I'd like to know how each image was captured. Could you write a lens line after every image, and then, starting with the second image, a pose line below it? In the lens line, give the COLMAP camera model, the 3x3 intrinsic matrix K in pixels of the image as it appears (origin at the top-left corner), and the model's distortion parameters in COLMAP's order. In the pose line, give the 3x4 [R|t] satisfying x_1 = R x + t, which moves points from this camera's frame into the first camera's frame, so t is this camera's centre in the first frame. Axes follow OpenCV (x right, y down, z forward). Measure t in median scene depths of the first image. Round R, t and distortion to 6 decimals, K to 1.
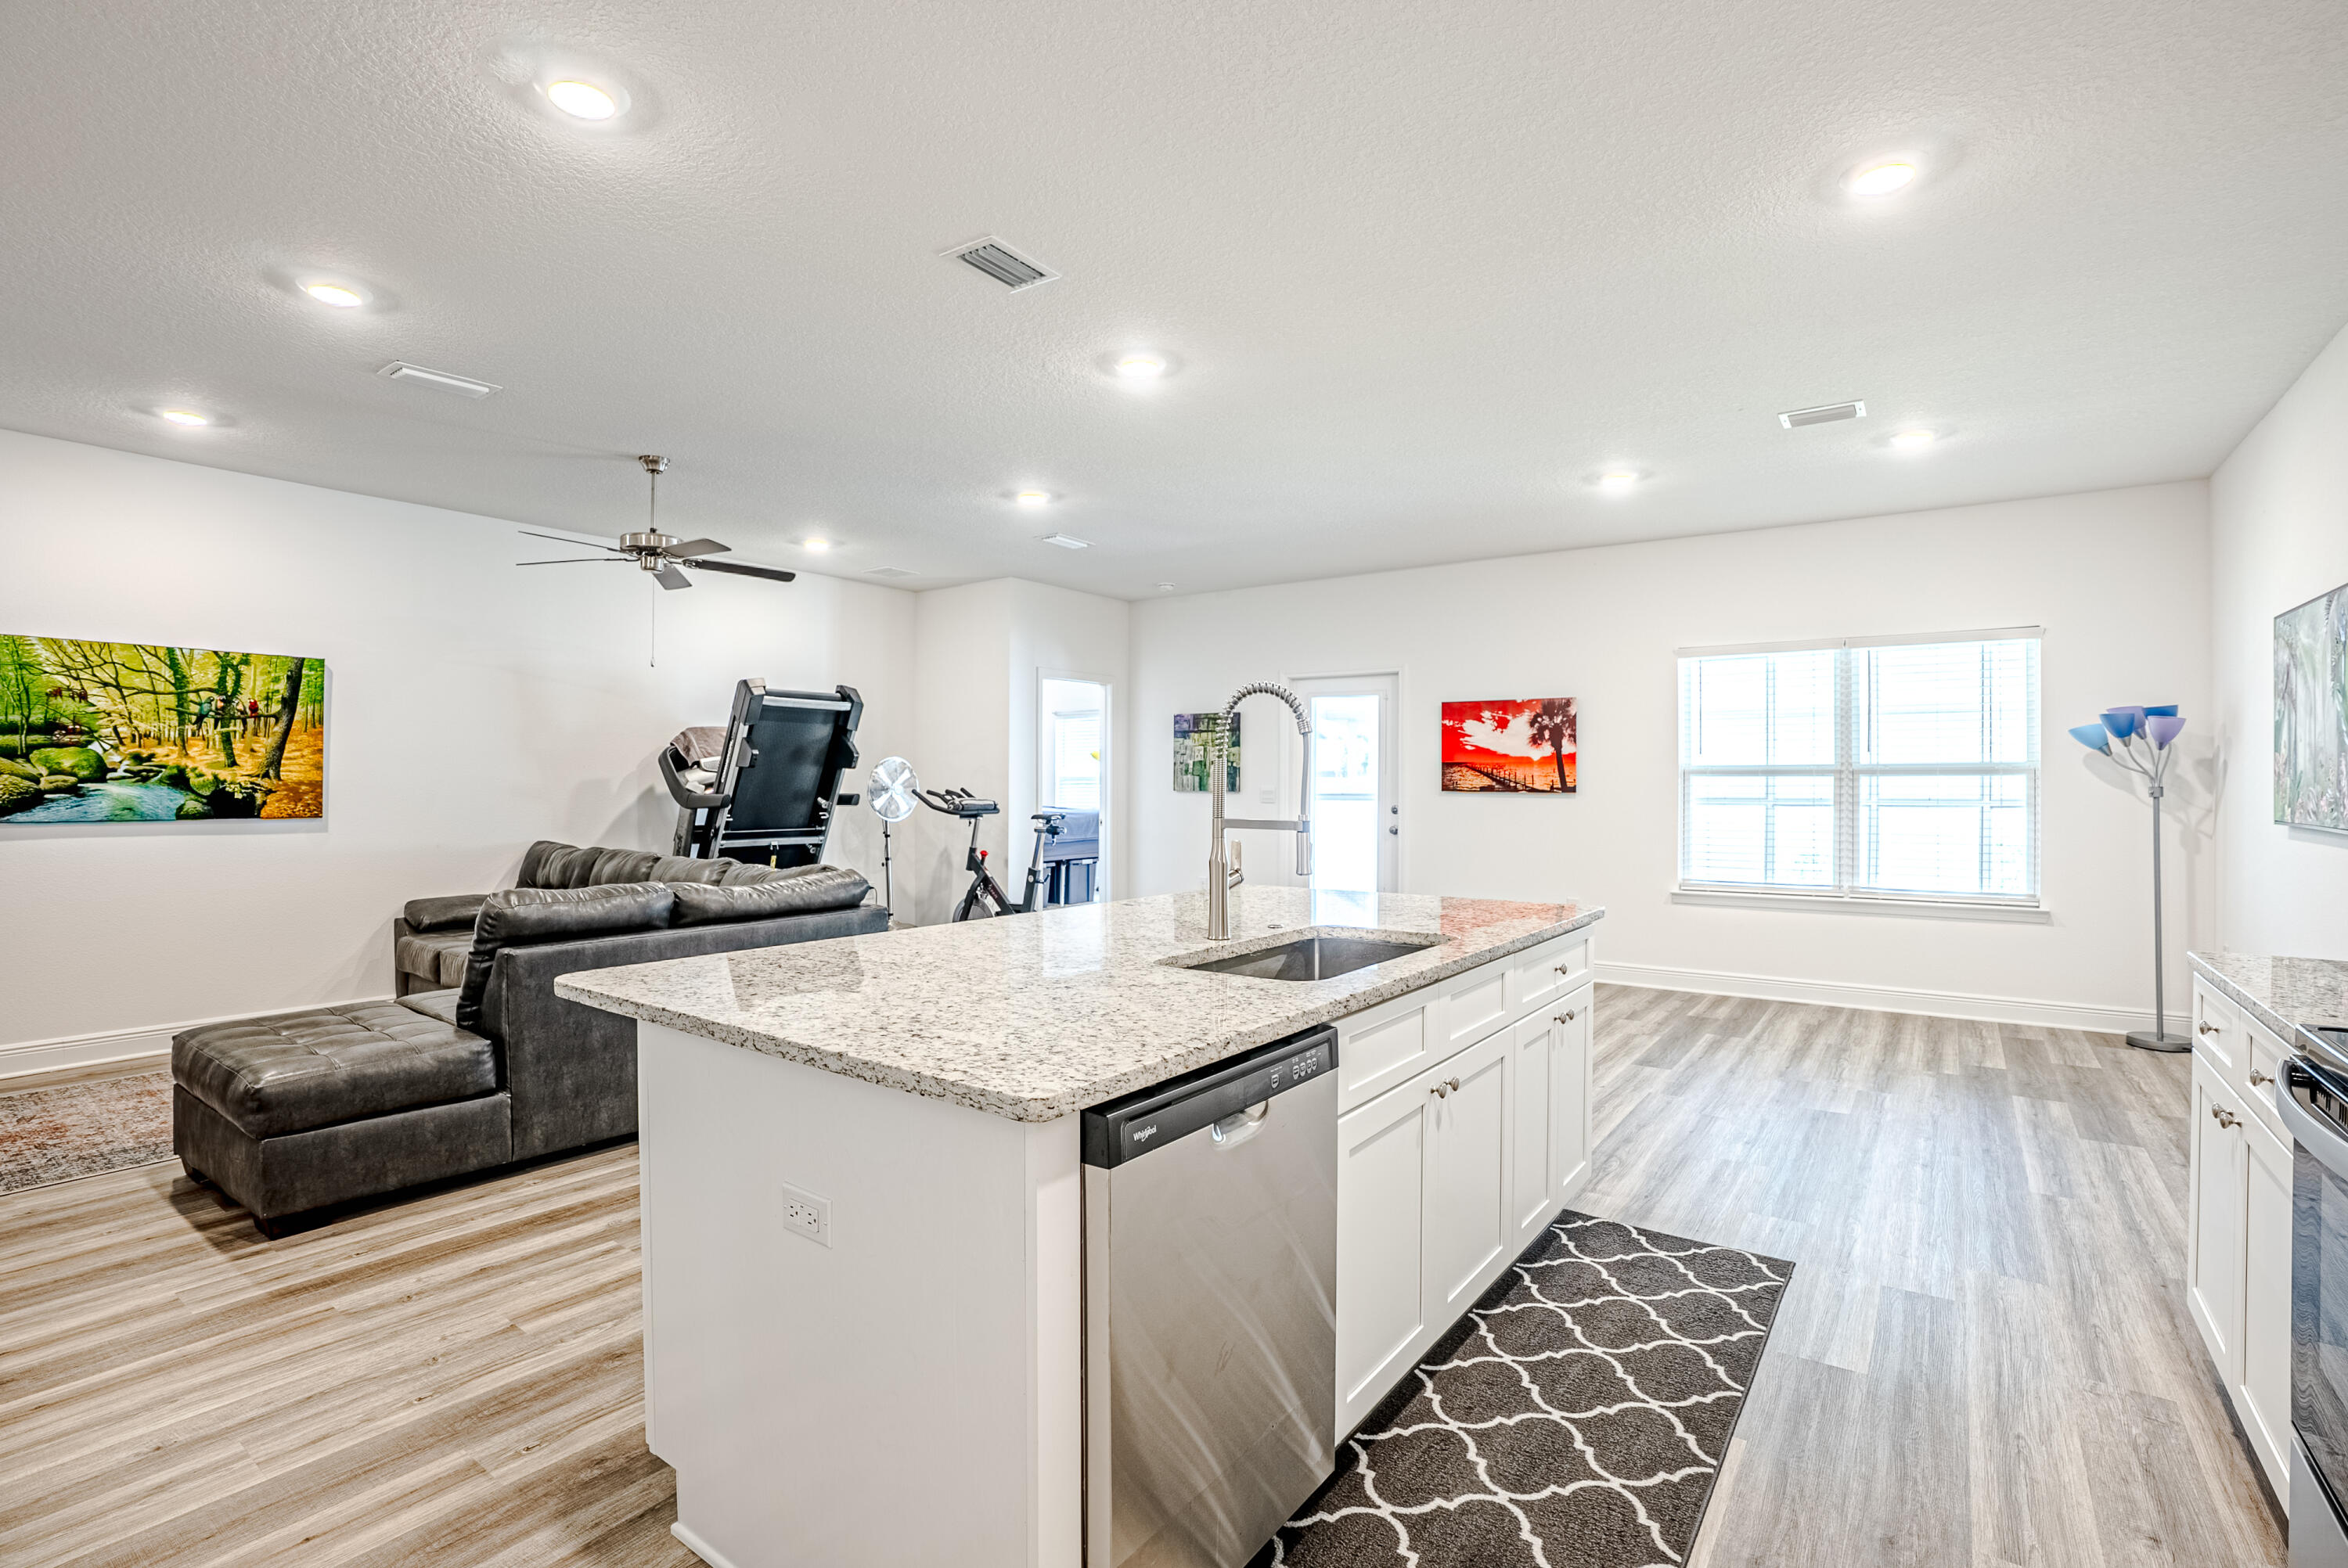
lens RADIAL K [[1087.7, 0, 1178.2], [0, 1087.7, 771.5], [0, 0, 1]] dist [-0.043871, 0.006175]
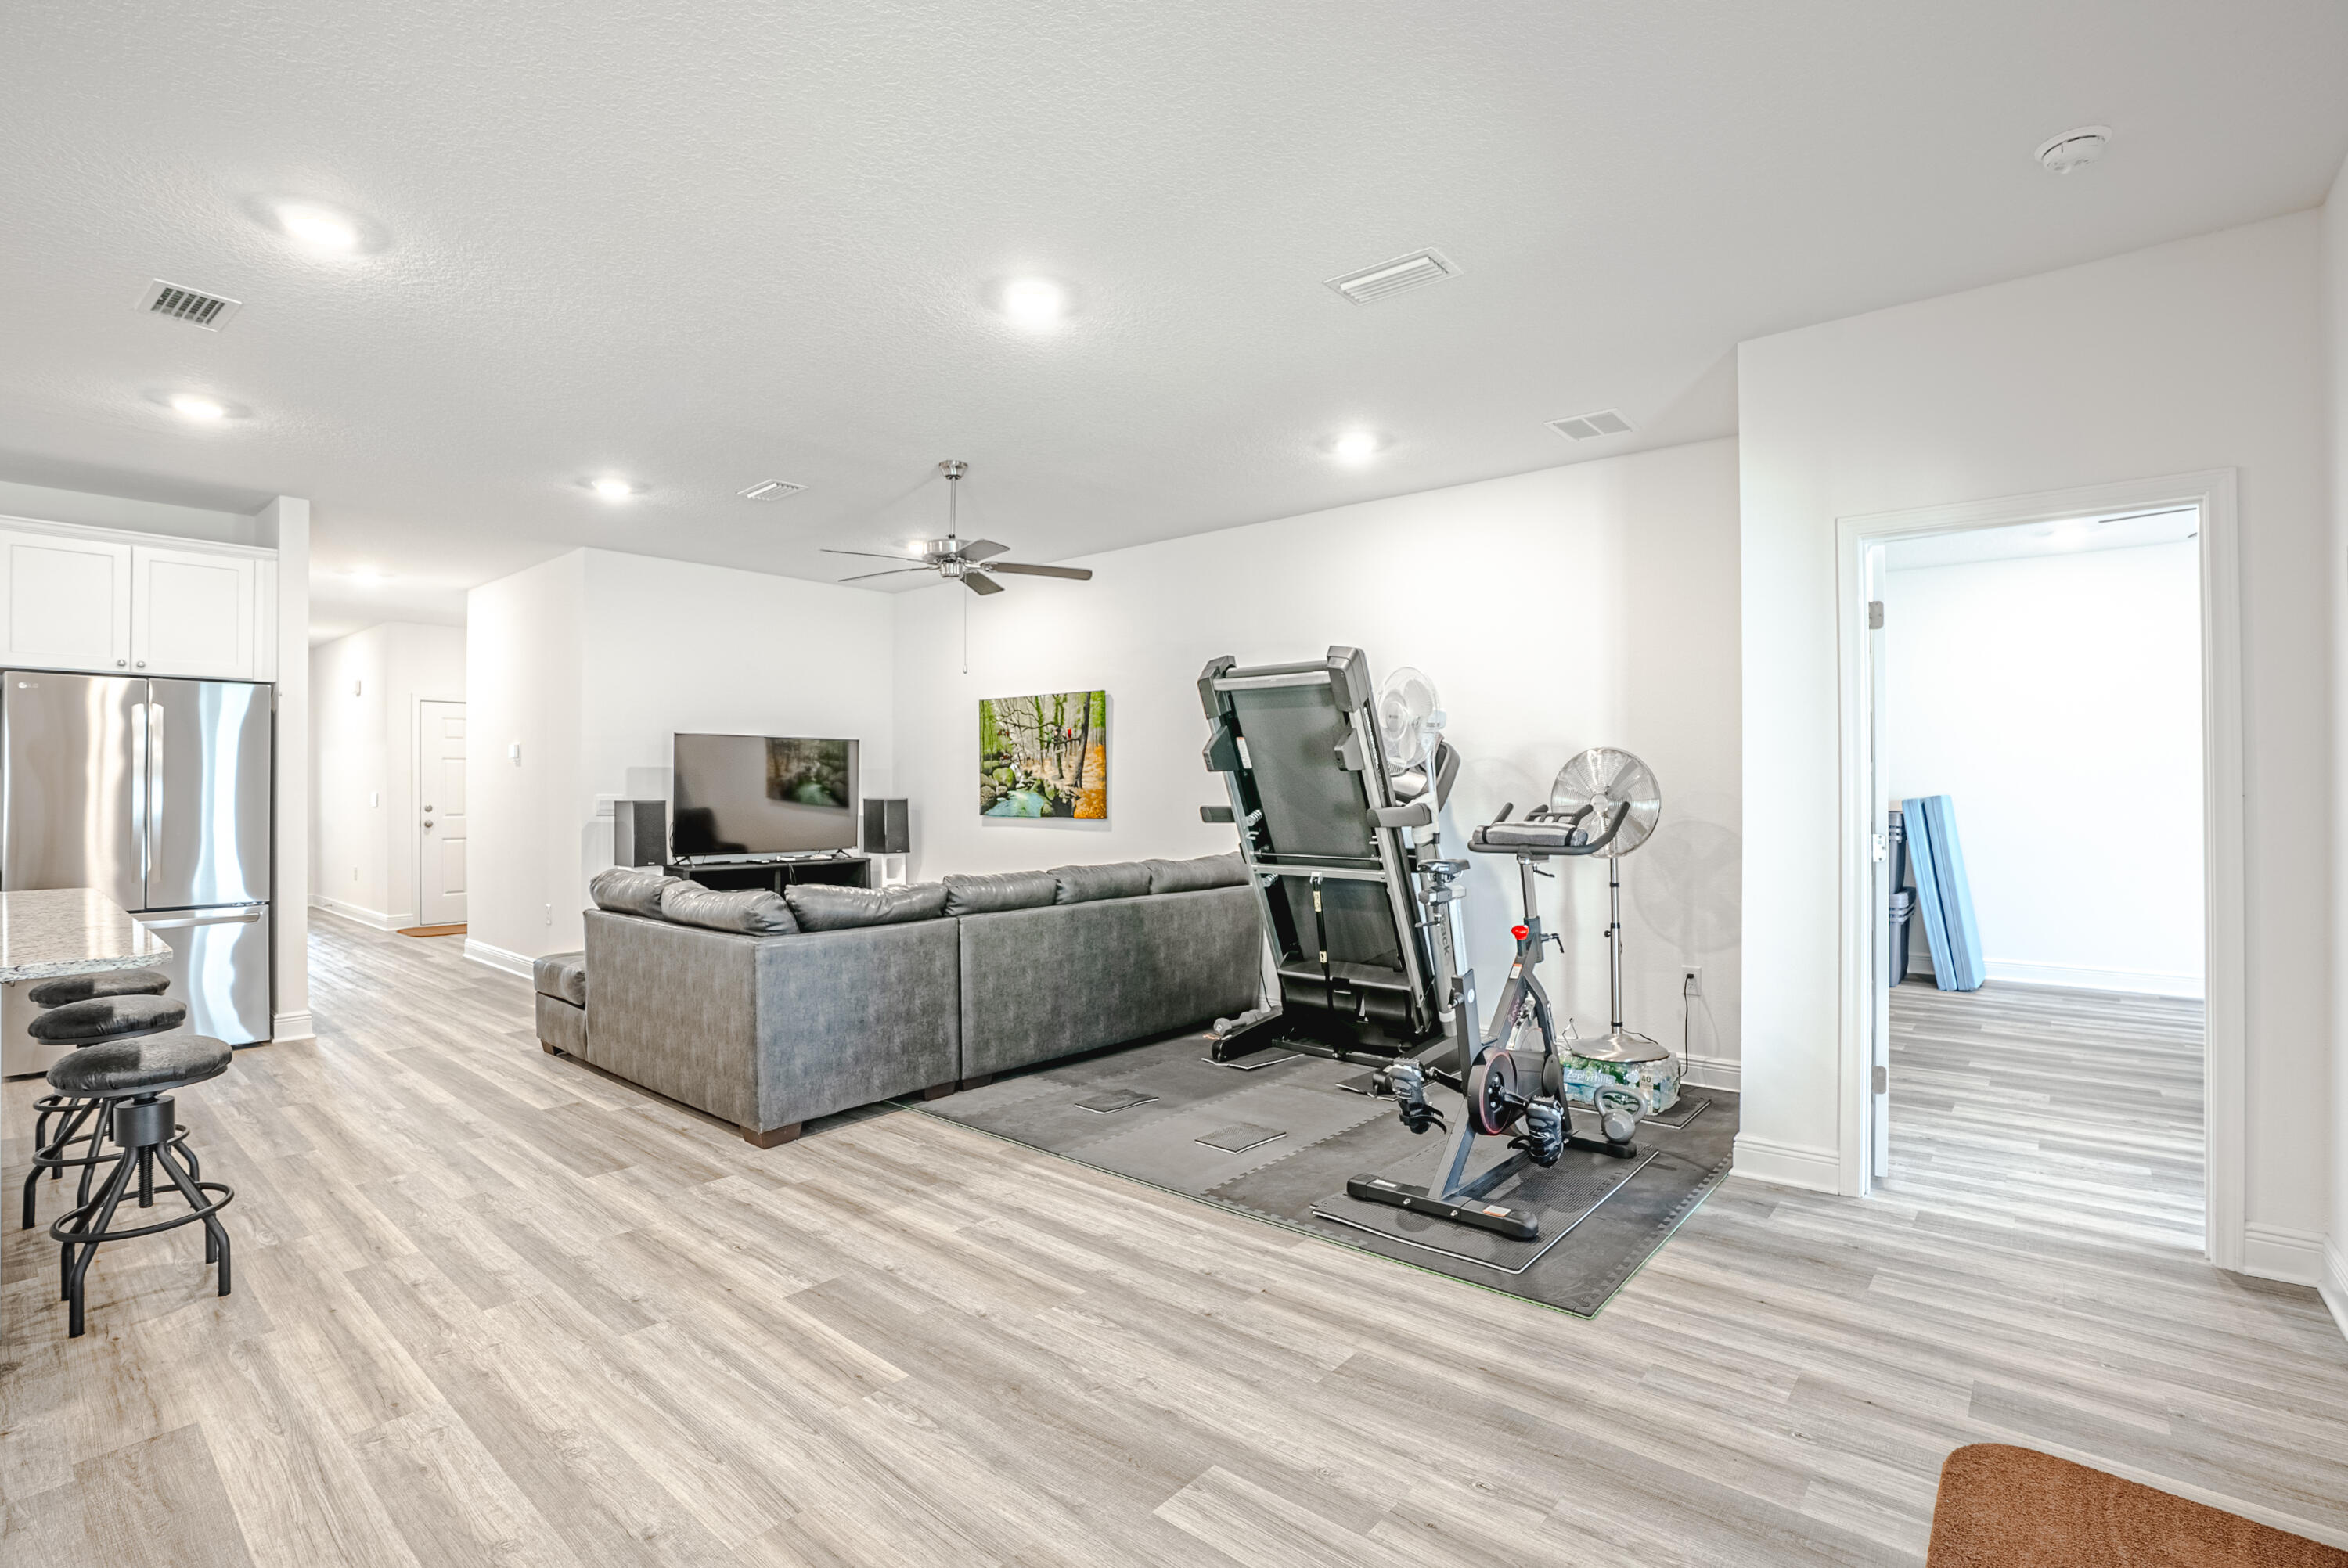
lens RADIAL K [[1087.7, 0, 1174.9], [0, 1087.7, 790.2], [0, 0, 1]] dist [-0.043871, 0.006175]
pose [[-0.083689, 0.001188, -0.996491, 0.456809], [0.009576, 0.999954, 0.000388, 0.010472], [0.996446, -0.009510, -0.083697, 1.213373]]
